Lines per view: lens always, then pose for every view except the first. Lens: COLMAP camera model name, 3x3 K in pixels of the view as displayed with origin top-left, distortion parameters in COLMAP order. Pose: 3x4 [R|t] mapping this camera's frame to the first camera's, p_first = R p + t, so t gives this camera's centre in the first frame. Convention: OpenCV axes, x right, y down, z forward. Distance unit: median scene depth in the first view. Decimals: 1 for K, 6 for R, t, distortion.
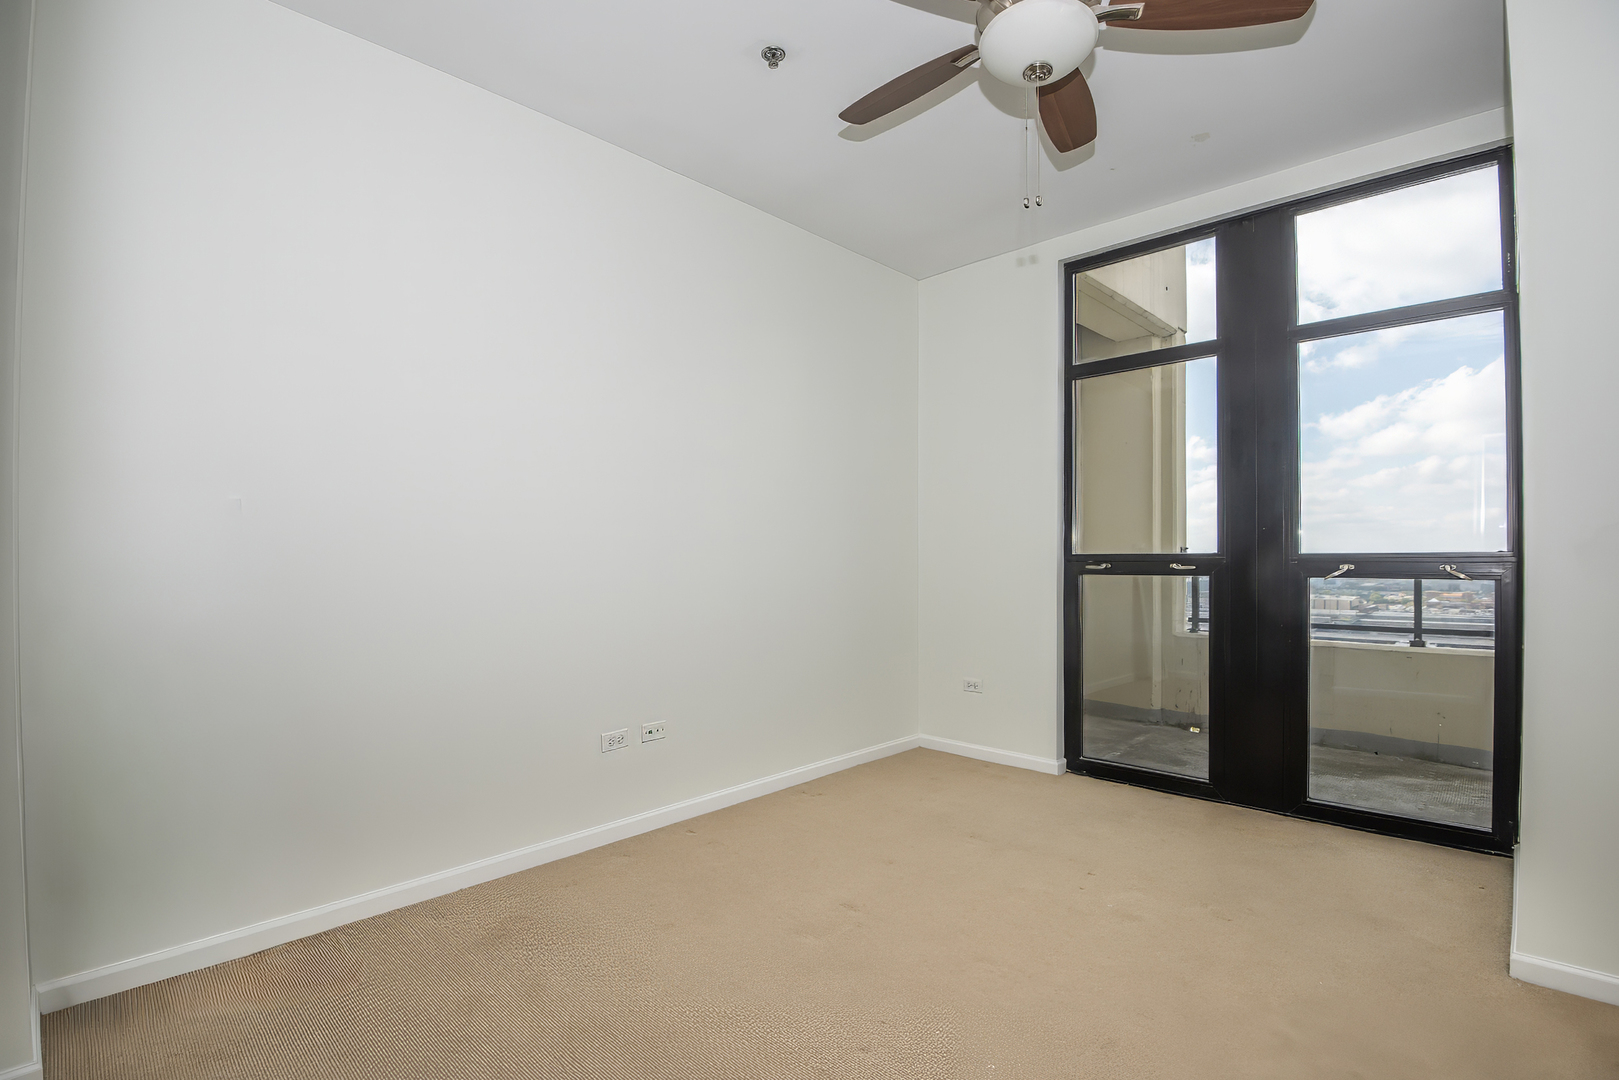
lens RADIAL K [[758.1, 0, 801.8], [0, 758.1, 556.2], [0, 0, 1]] dist [-0.031193, -0.000374]
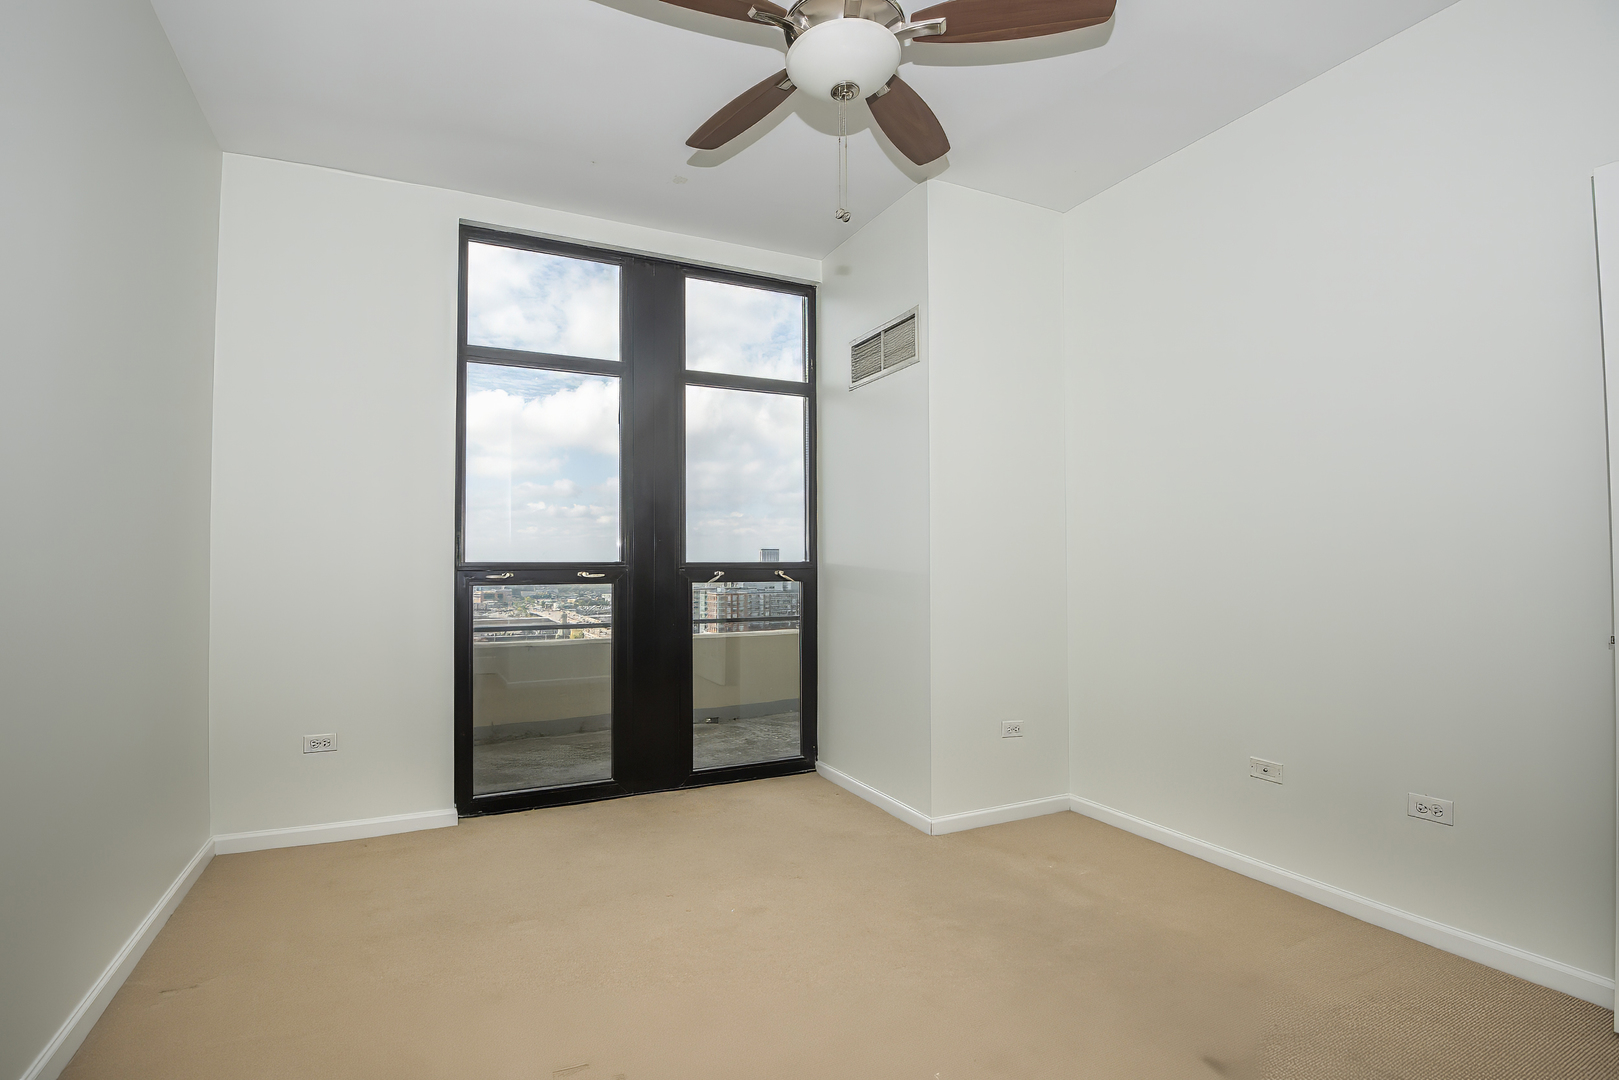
lens RADIAL K [[754.8, 0, 800.6], [0, 754.8, 543.8], [0, 0, 1]] dist [0.019663, -0.000057]
pose [[0.358530, 0.025814, 0.933161, -0.334039], [0.000775, 0.999609, -0.027950, 0.001035], [-0.933518, 0.010744, 0.358370, 0.349015]]
